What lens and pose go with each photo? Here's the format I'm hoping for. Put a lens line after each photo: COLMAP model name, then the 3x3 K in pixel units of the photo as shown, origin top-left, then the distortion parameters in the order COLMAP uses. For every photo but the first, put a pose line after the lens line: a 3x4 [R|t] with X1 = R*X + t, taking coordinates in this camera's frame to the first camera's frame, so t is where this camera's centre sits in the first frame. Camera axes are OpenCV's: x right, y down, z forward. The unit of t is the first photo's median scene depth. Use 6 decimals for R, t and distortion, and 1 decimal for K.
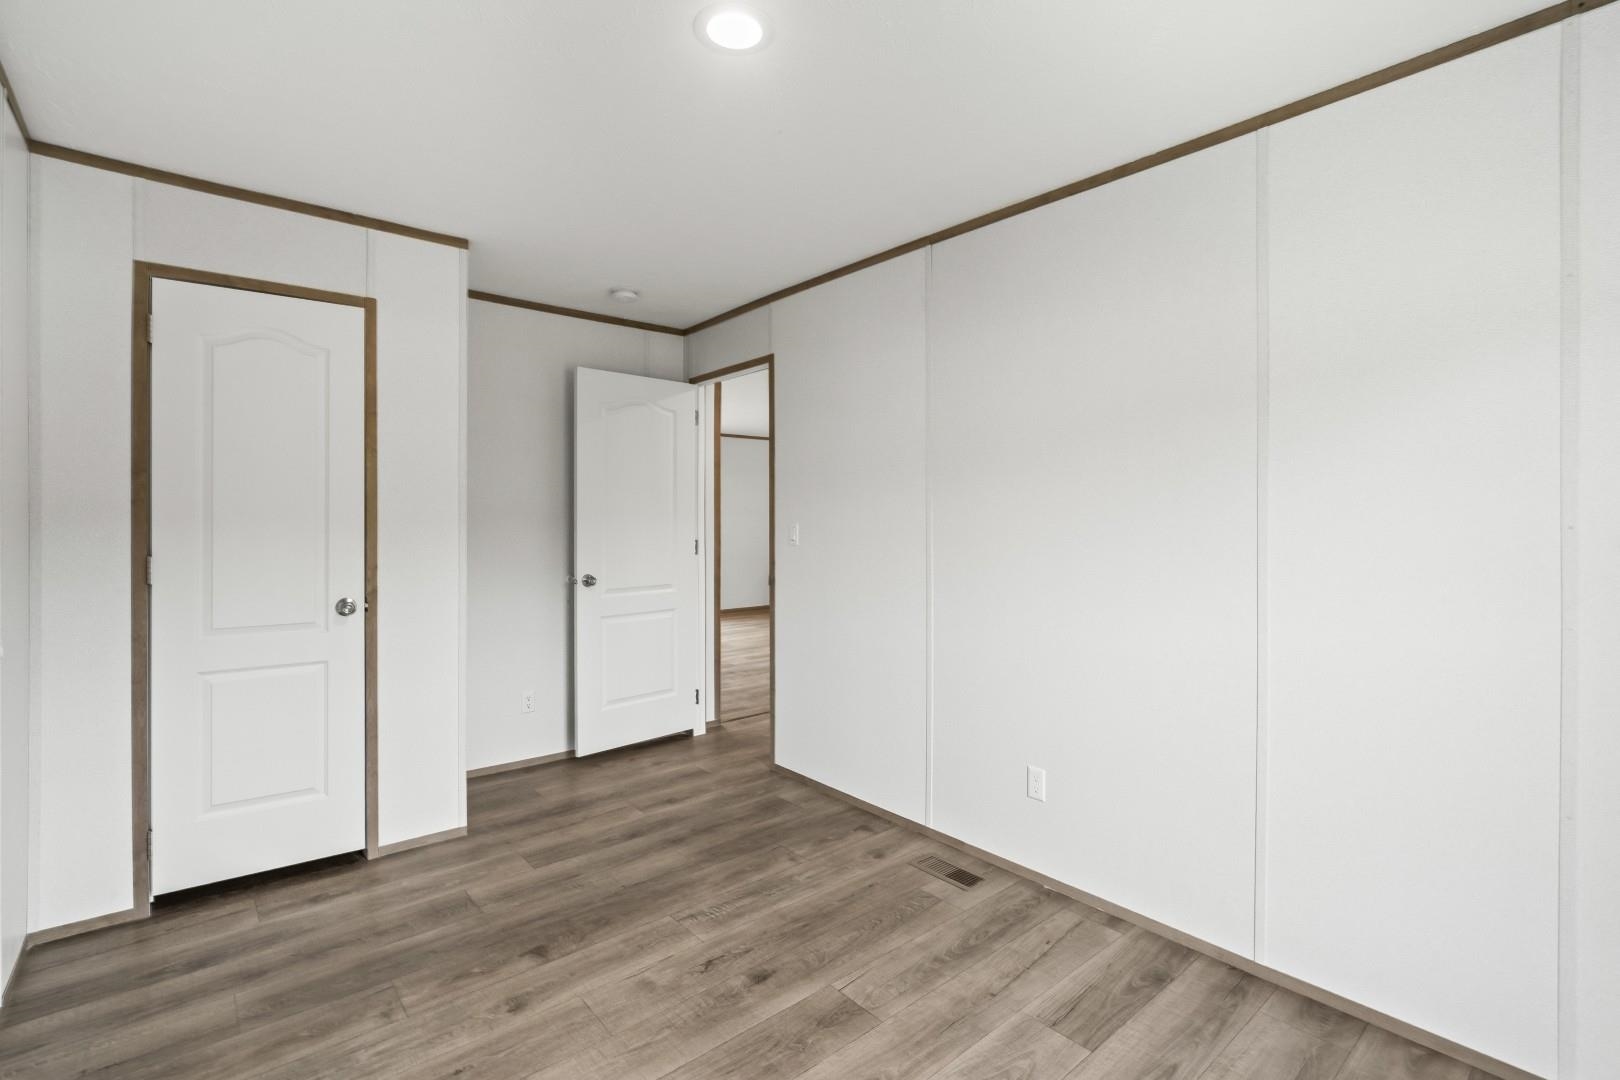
lens RADIAL K [[742.8, 0, 806.9], [0, 742.8, 503.9], [0, 0, 1]] dist [-0.002723, 0.000768]
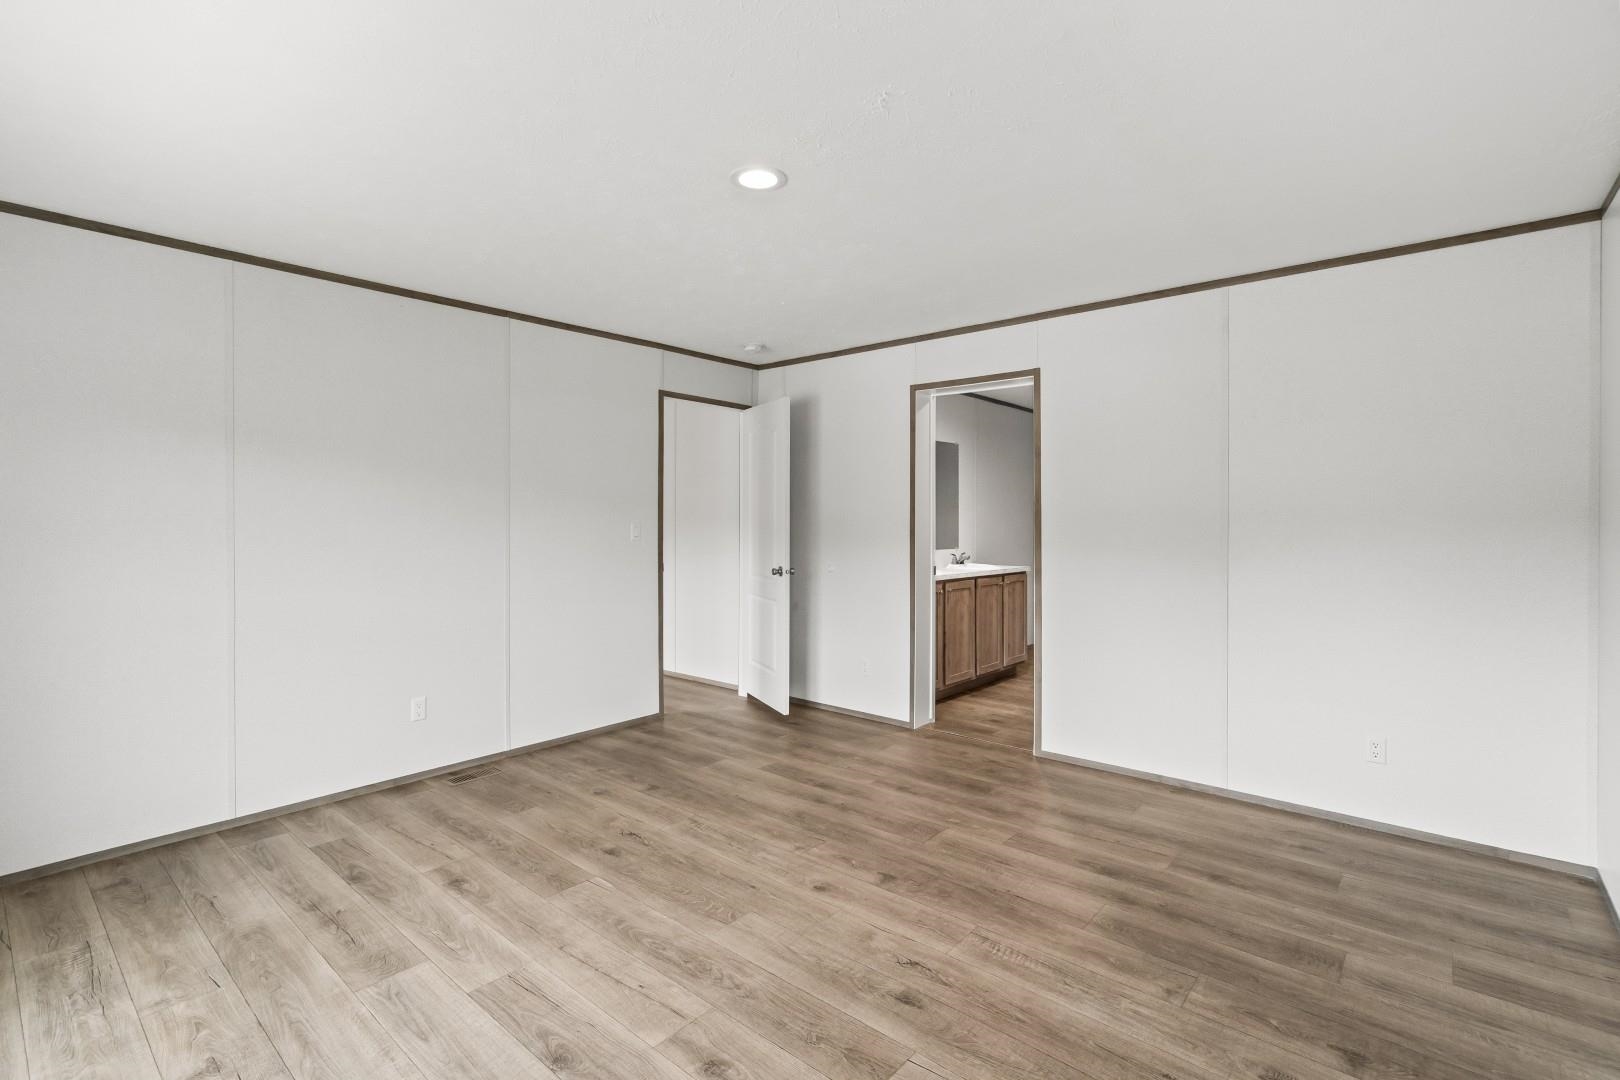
lens RADIAL K [[742.8, 0, 802.0], [0, 742.8, 508.2], [0, 0, 1]] dist [-0.002723, 0.000768]
pose [[0.149675, -0.015433, -0.988615, 0.840658], [0.019382, 0.999732, -0.012672, 0.016948], [0.988545, -0.017264, 0.149934, 0.715735]]
